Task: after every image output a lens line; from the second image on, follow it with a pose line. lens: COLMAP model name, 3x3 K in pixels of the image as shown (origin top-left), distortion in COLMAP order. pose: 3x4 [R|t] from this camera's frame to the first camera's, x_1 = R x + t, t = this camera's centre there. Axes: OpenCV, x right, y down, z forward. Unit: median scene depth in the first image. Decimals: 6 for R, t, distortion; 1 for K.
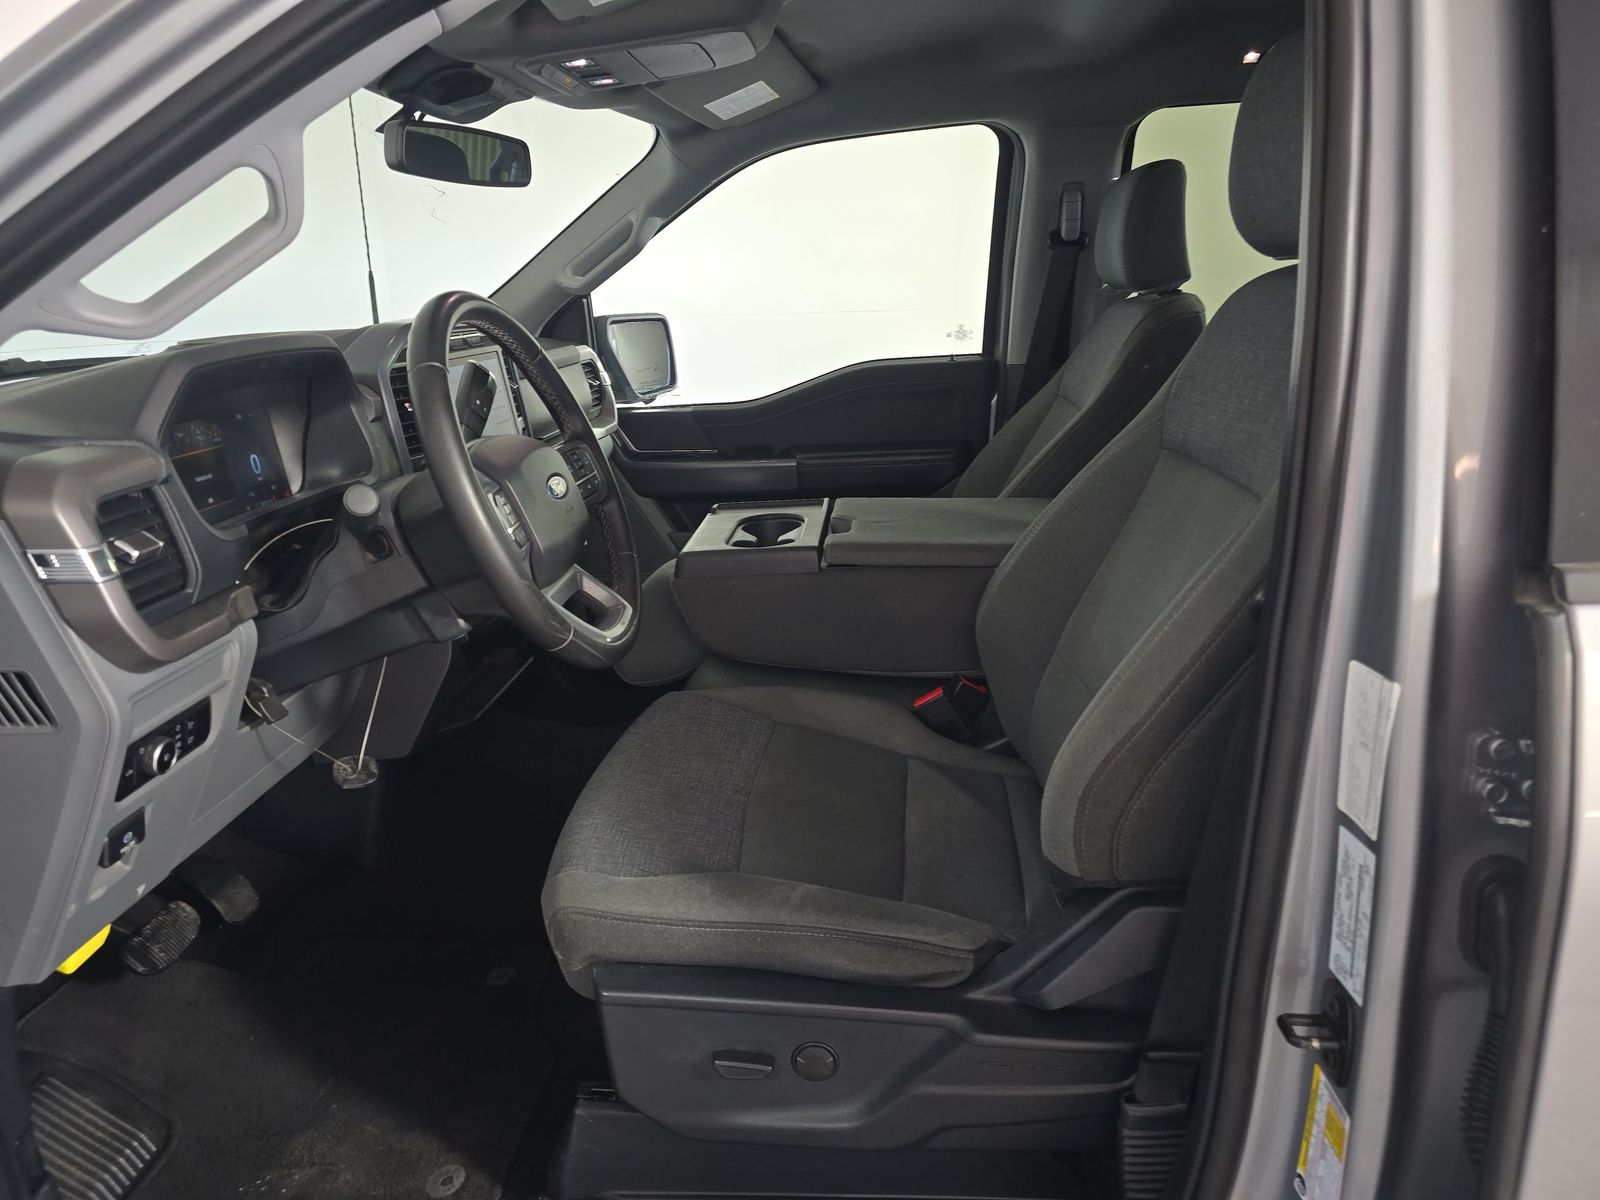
lens RADIAL K [[1081.4, 0, 784.2], [0, 1081.4, 621.6], [0, 0, 1]] dist [0.054532, -0.050161]
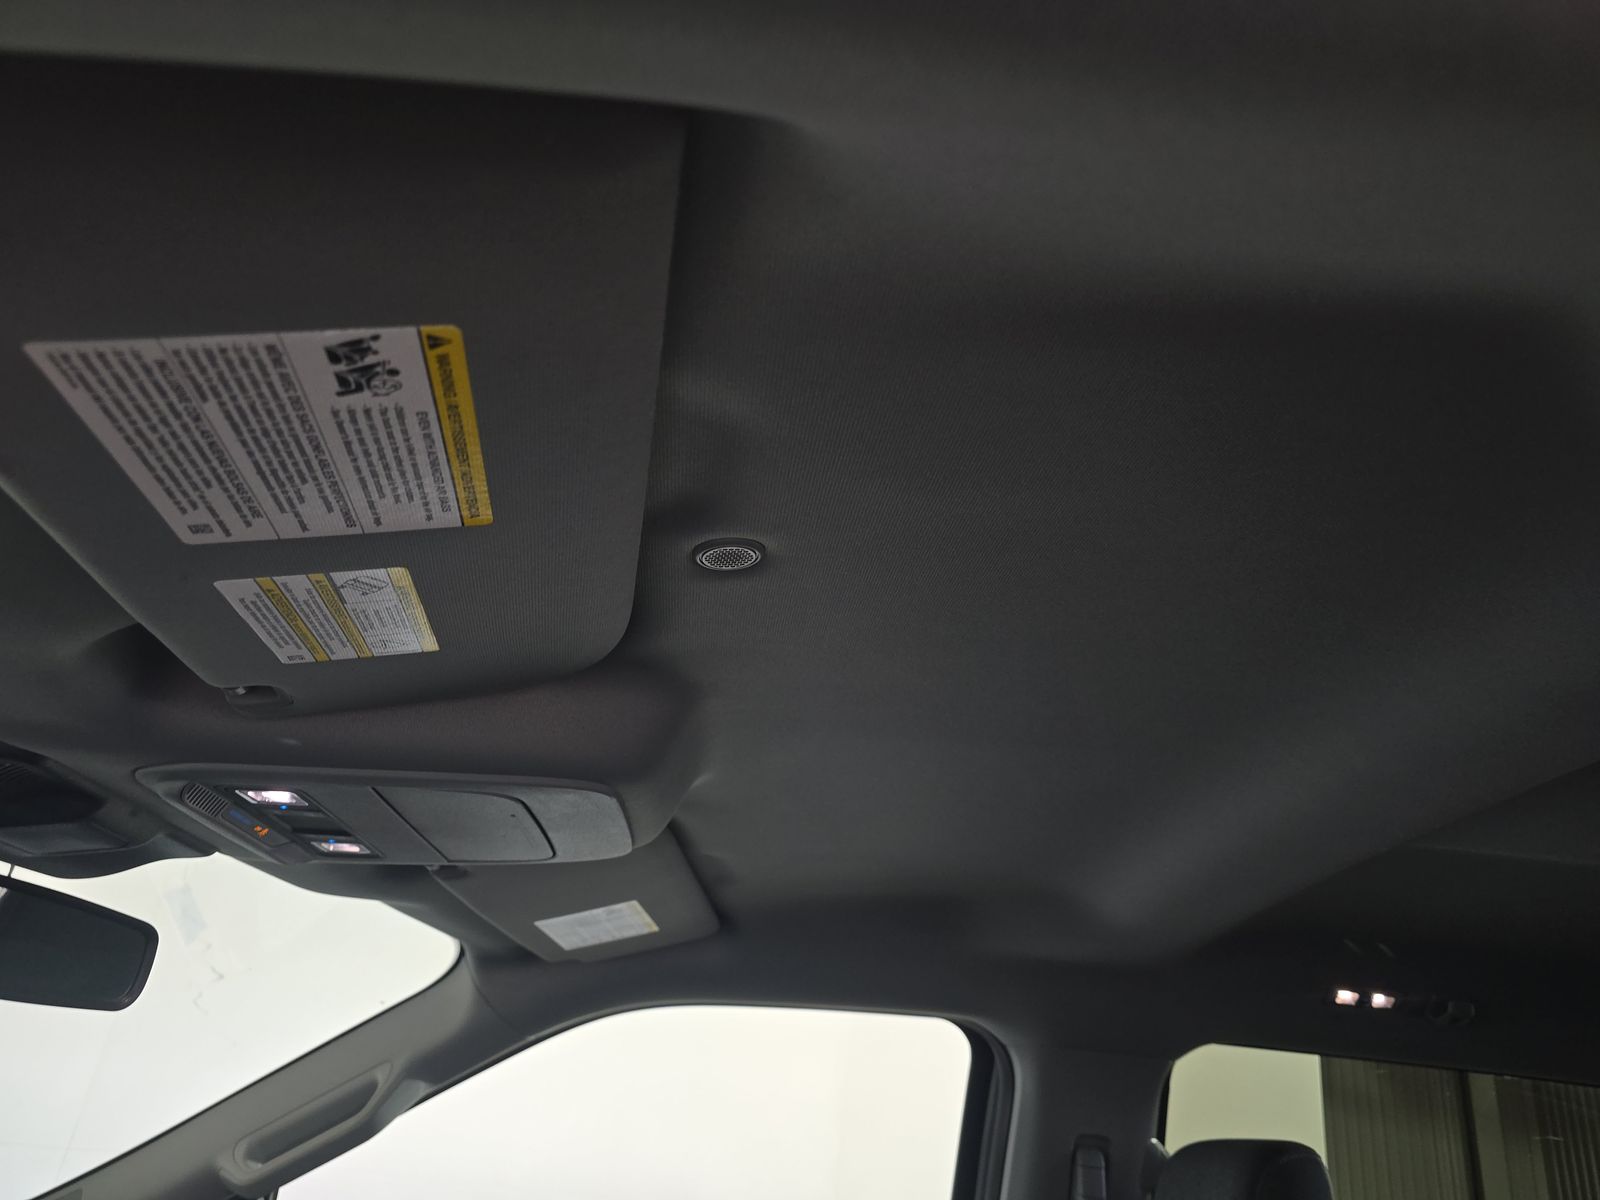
lens RADIAL K [[1081.4, 0, 784.2], [0, 1081.4, 621.6], [0, 0, 1]] dist [0.054532, -0.050161]
pose [[0.980823, 0.185425, 0.060037, -0.004124], [-0.096238, 0.728621, -0.678122, -0.194677], [-0.169485, 0.659340, 0.732493, 0.417628]]
